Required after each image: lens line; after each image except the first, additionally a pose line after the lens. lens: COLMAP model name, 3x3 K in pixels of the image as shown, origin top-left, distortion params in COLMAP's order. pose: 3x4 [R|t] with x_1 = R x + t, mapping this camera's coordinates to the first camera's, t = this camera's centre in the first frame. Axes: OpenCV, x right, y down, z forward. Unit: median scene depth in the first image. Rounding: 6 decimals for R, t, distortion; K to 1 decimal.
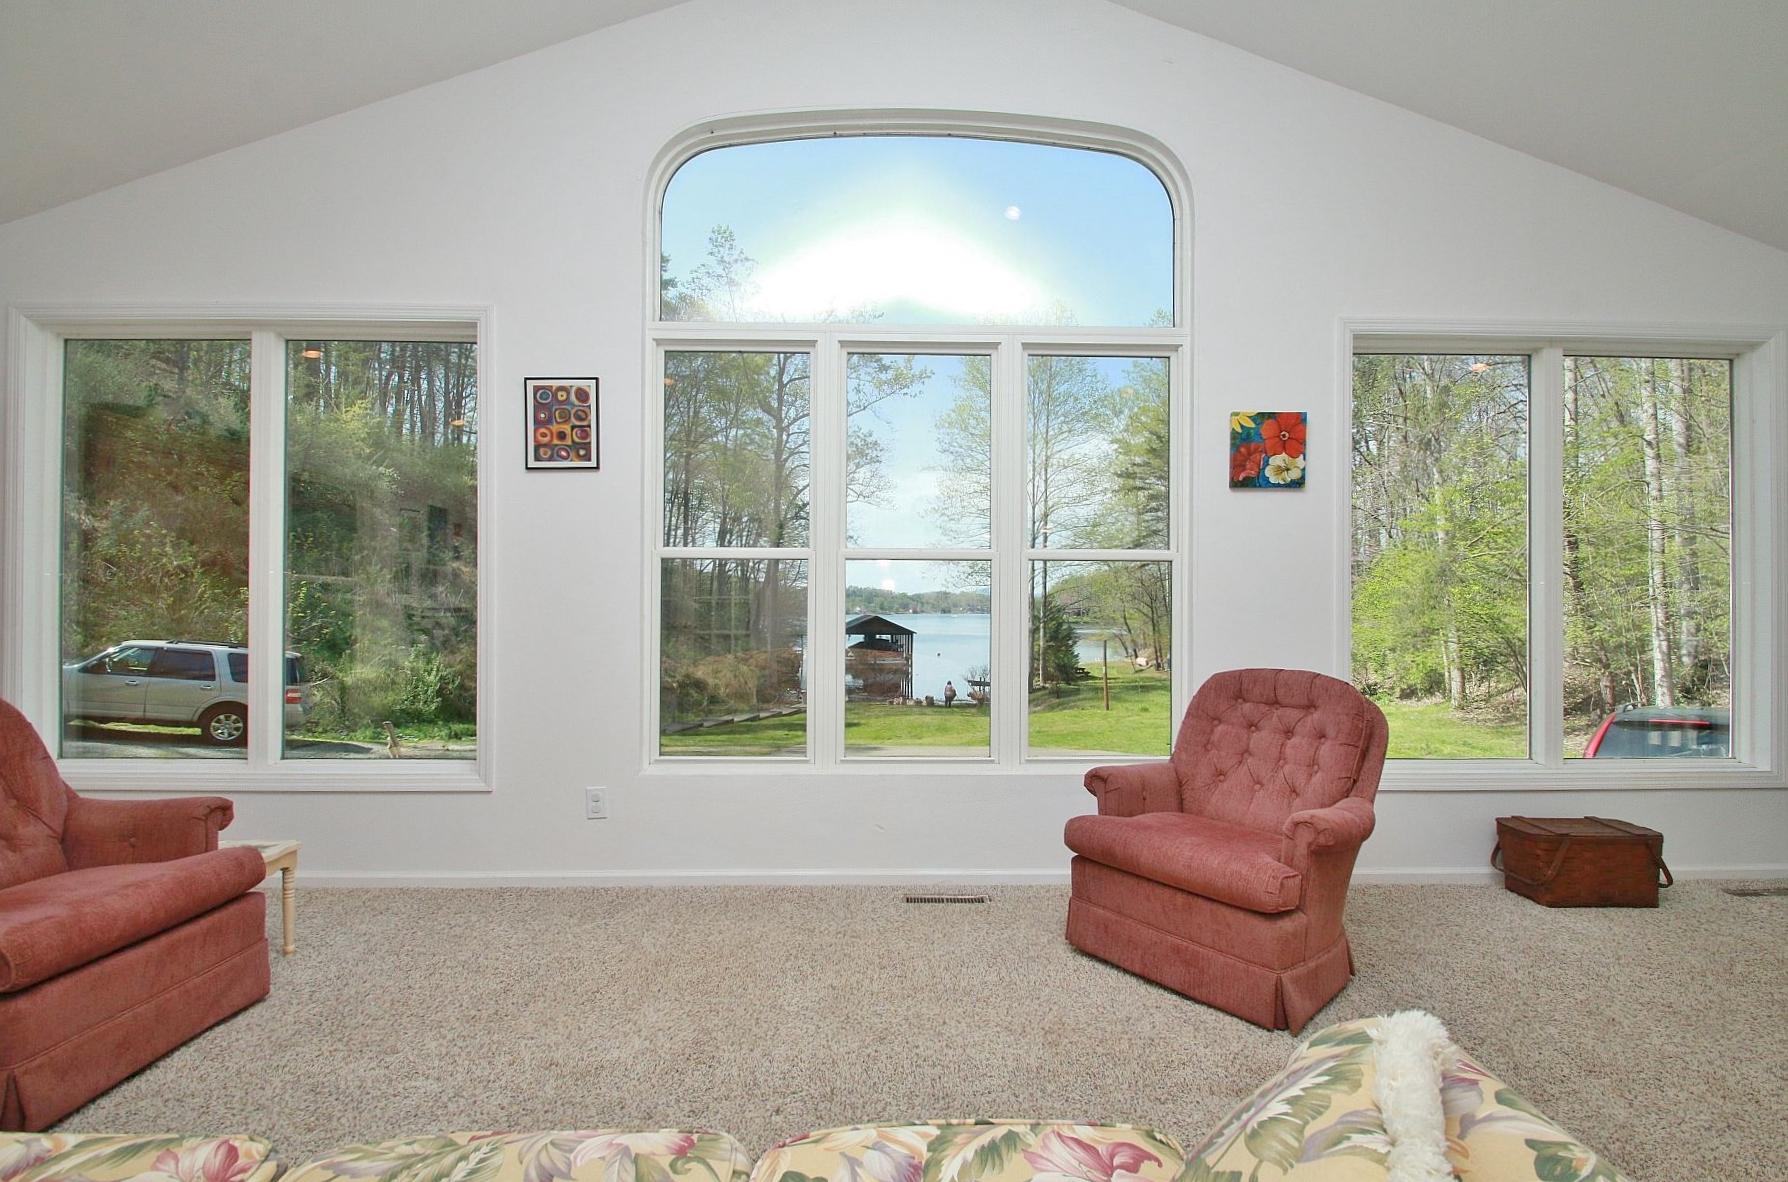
lens RADIAL K [[834.2, 0, 910.1], [0, 834.2, 606.8], [0, 0, 1]] dist [0.016803, -0.018569]
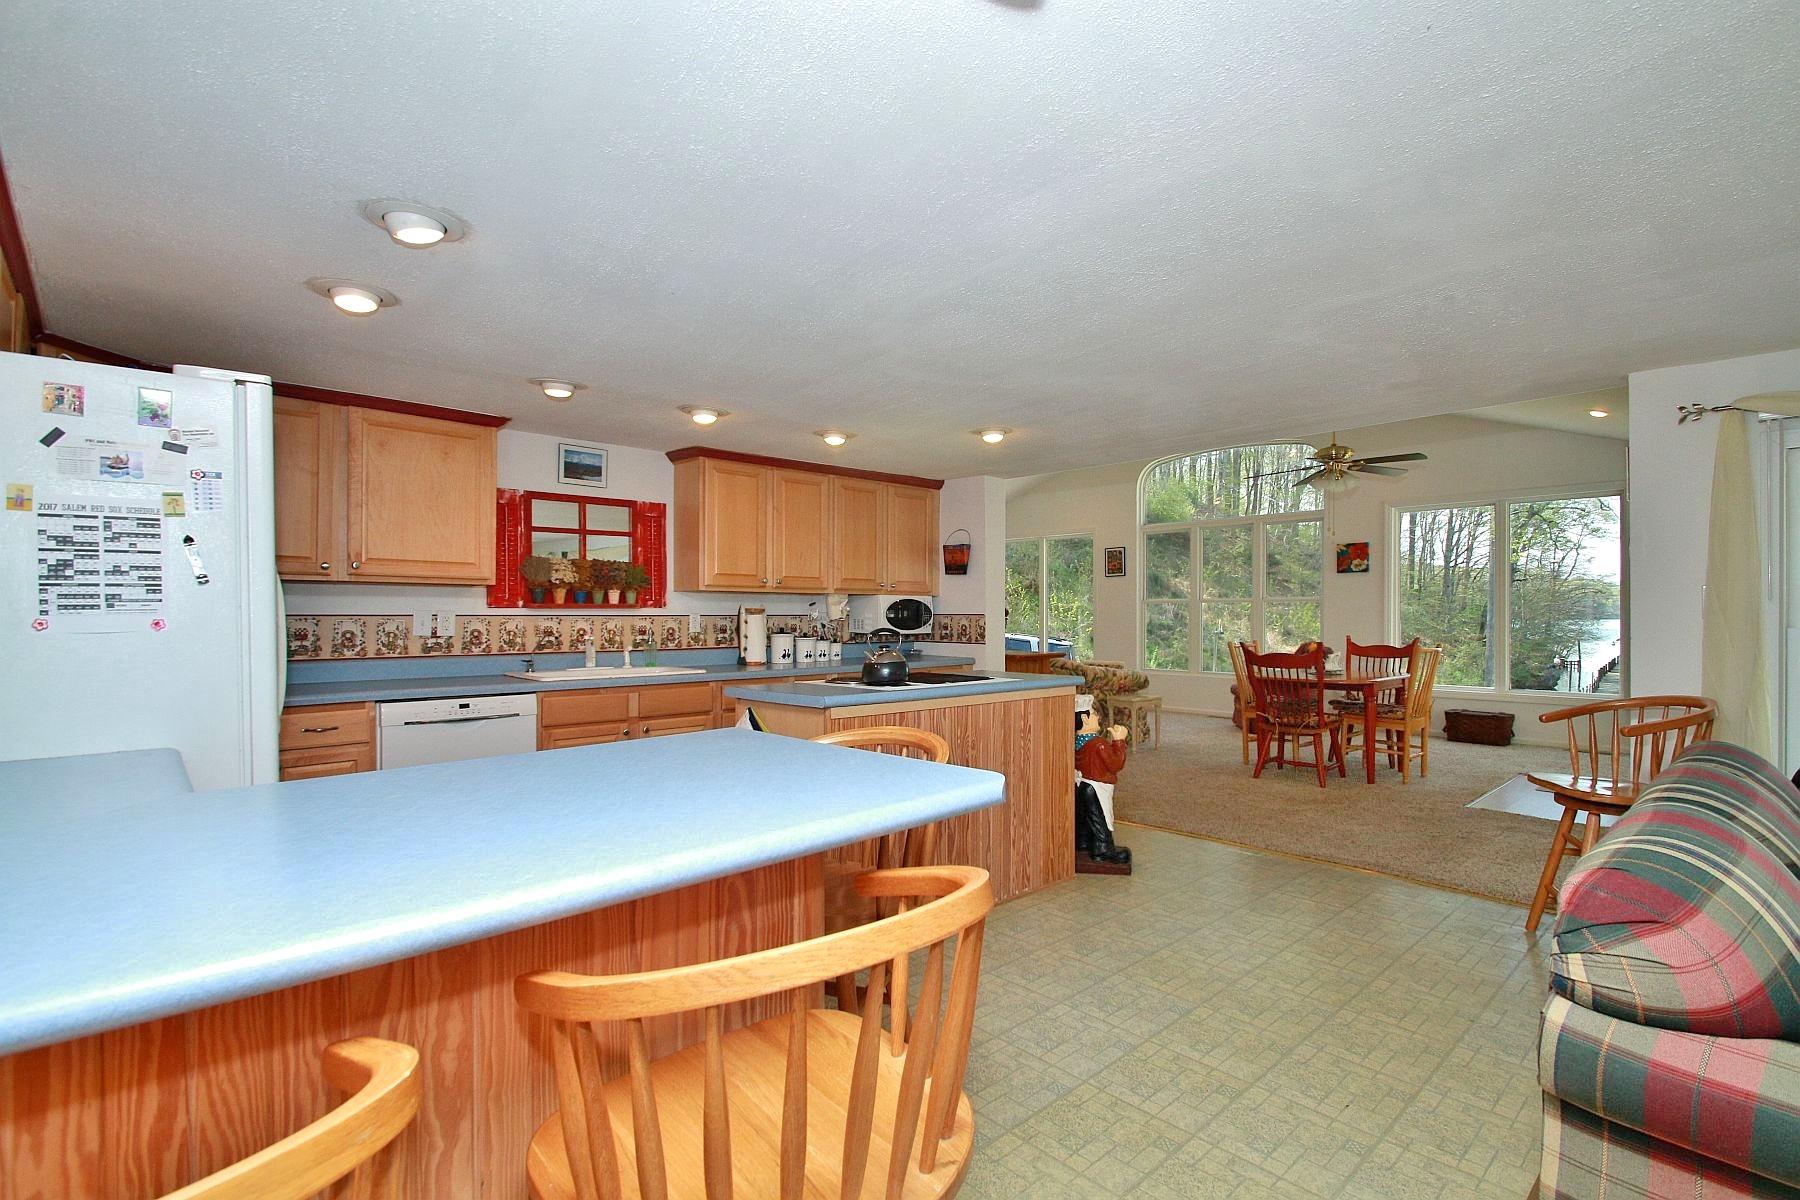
lens RADIAL K [[835.2, 0, 916.7], [0, 835.2, 615.6], [0, 0, 1]] dist [0.013852, -0.017984]
pose [[0.675935, -0.001279, -0.736960, 1.369649], [0.006538, 0.999970, 0.004261, -0.031063], [0.736932, -0.007698, 0.675923, -1.651427]]
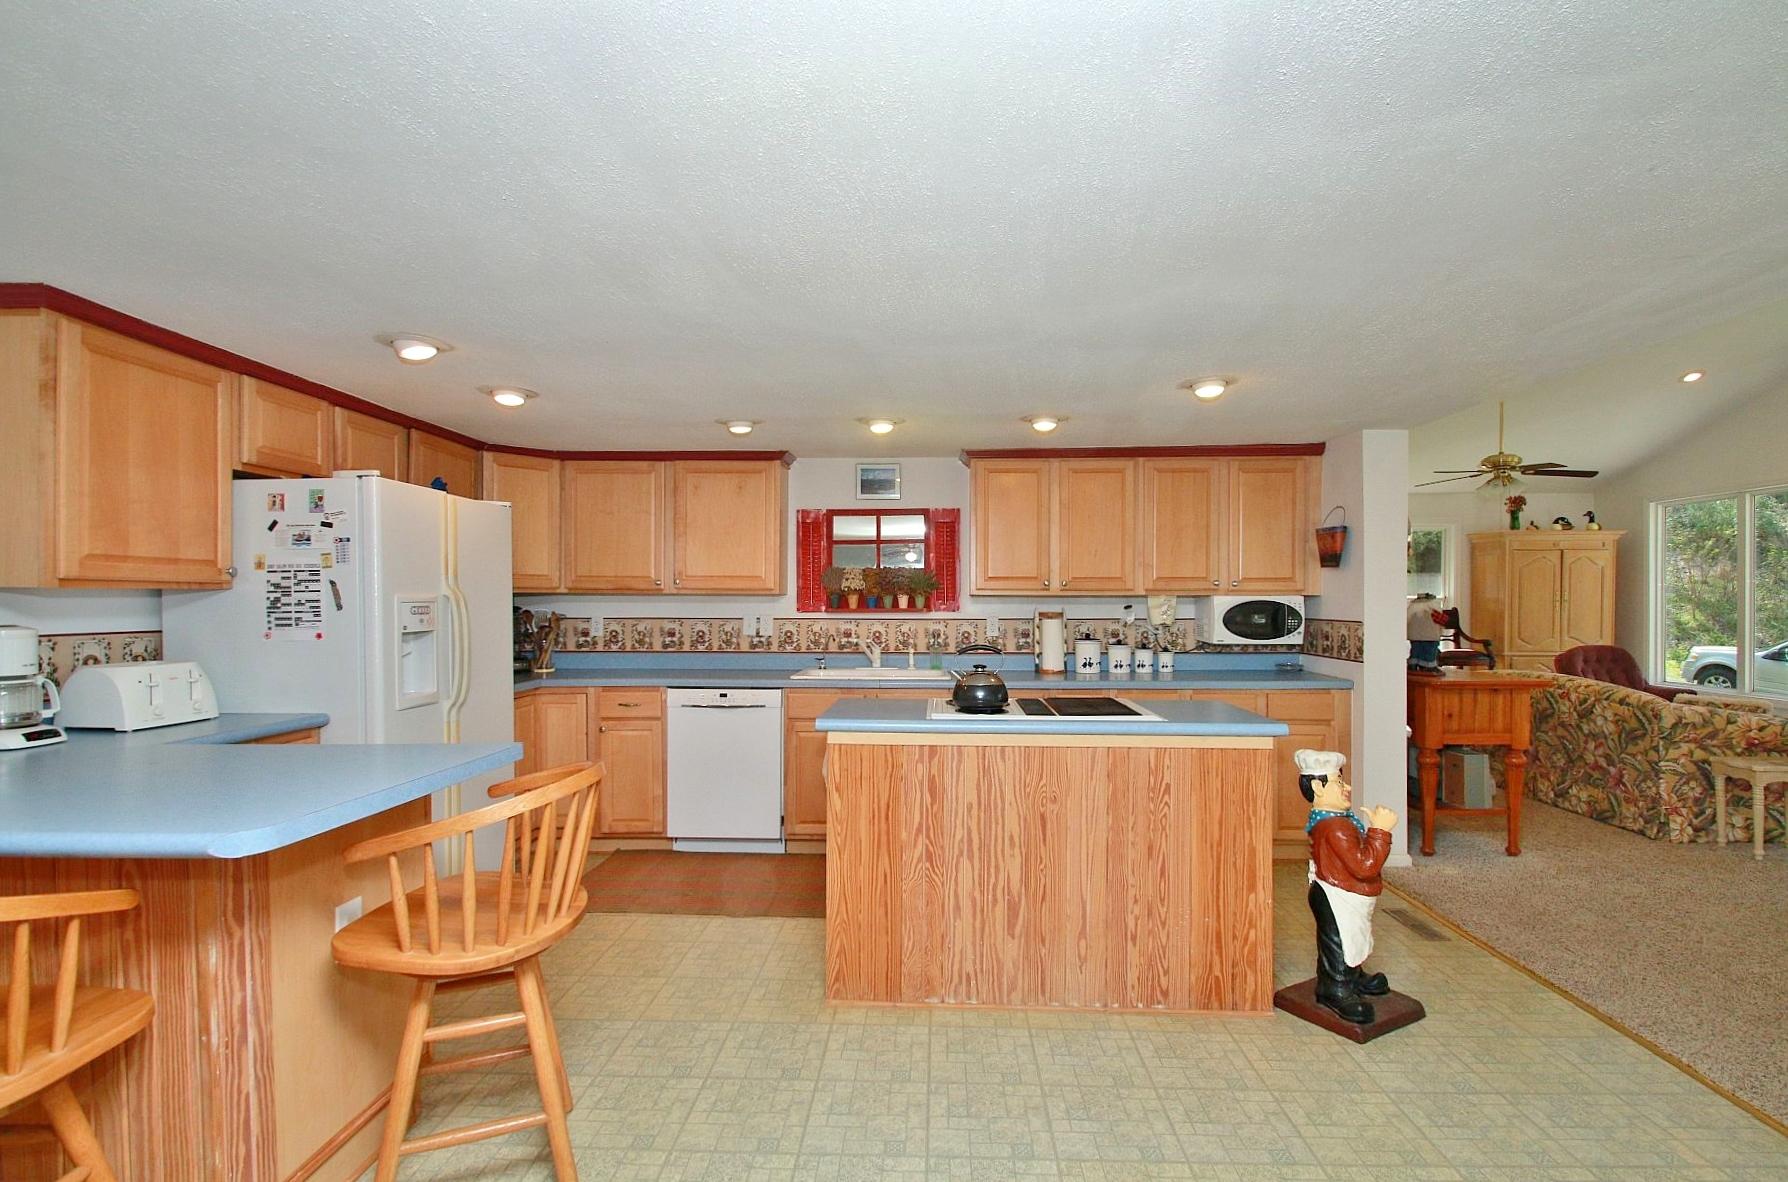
lens RADIAL K [[834.2, 0, 910.1], [0, 834.2, 606.8], [0, 0, 1]] dist [0.016803, -0.018569]
pose [[-0.050317, 0.004267, -0.998724, 1.468300], [0.005733, 0.999976, 0.003983, -0.054873], [0.998717, -0.005526, -0.050340, -1.036128]]
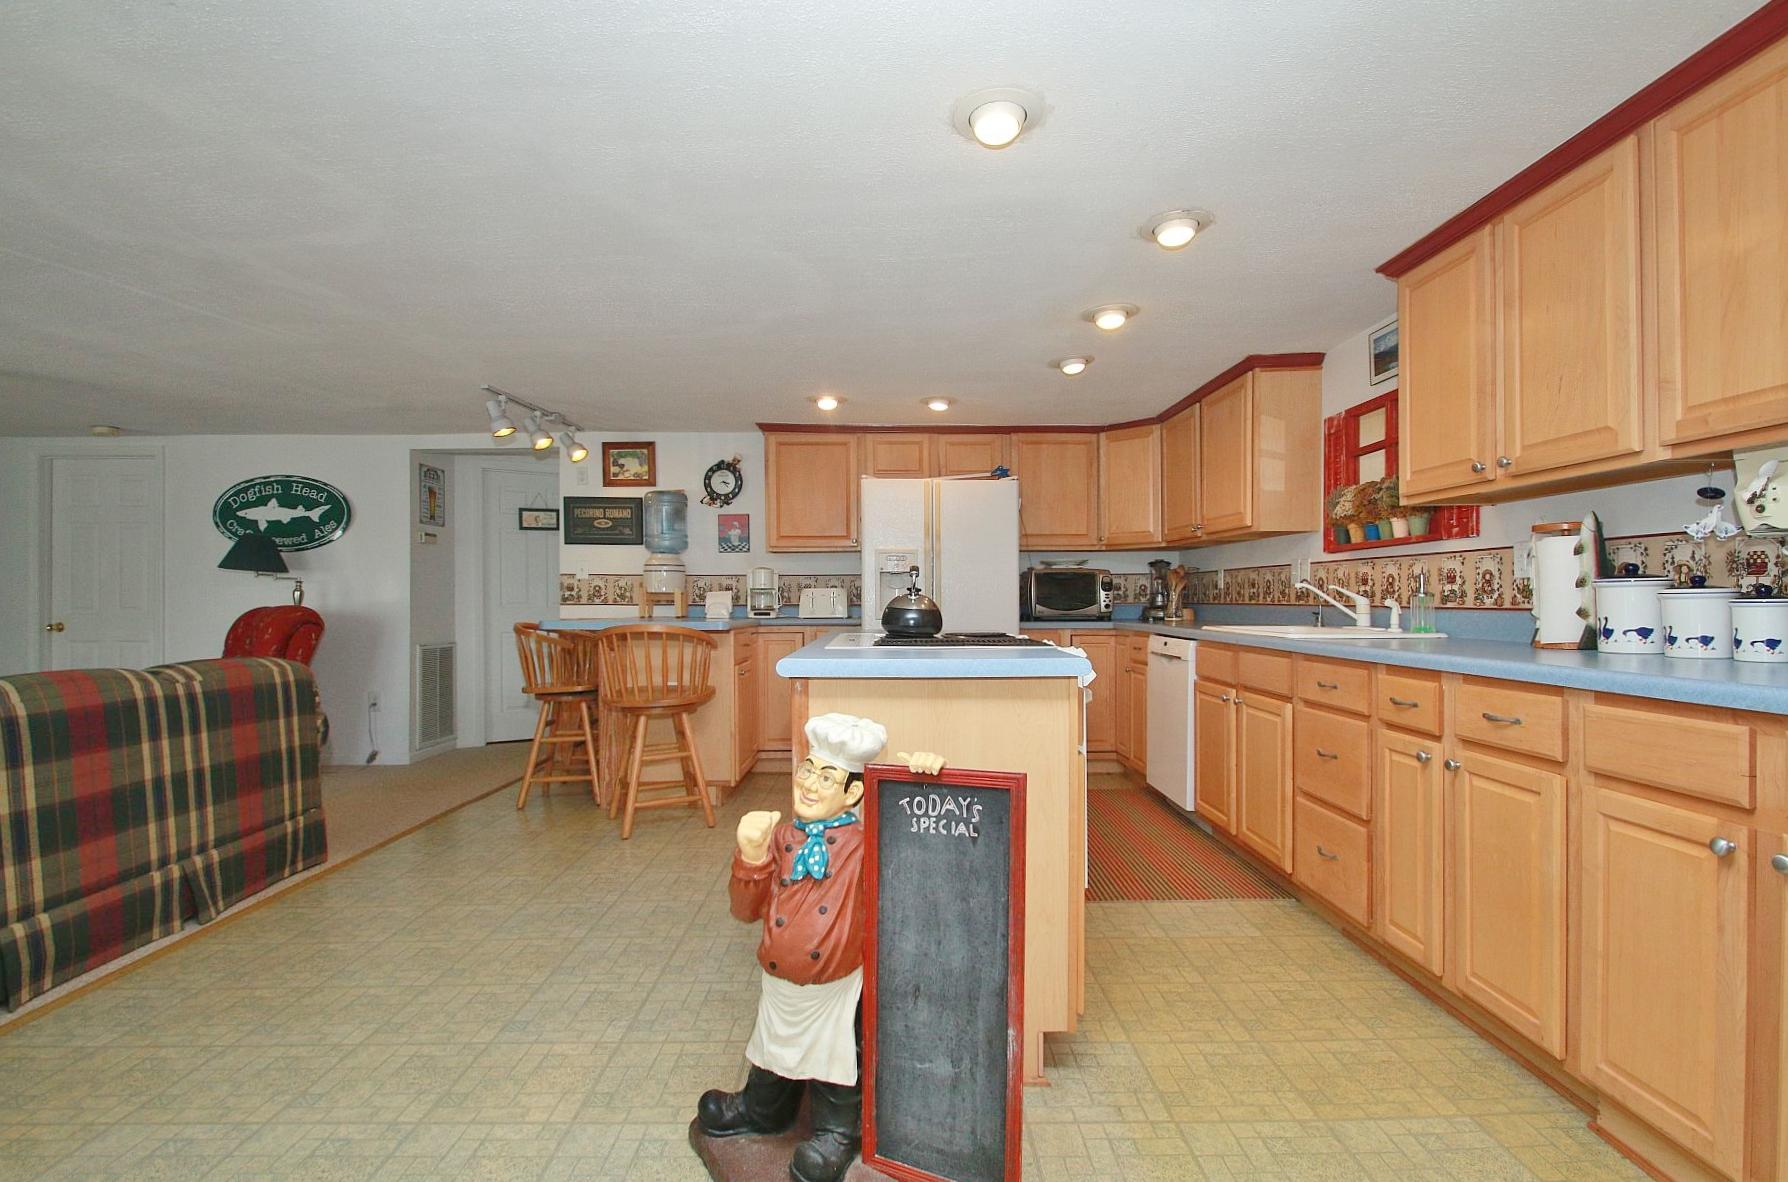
lens RADIAL K [[834.2, 0, 910.1], [0, 834.2, 606.8], [0, 0, 1]] dist [0.016803, -0.018569]
pose [[-0.999950, -0.000016, -0.009962, 0.620042], [-0.000039, 0.999998, 0.002219, 0.024529], [0.009962, 0.002220, -0.999948, -0.231229]]
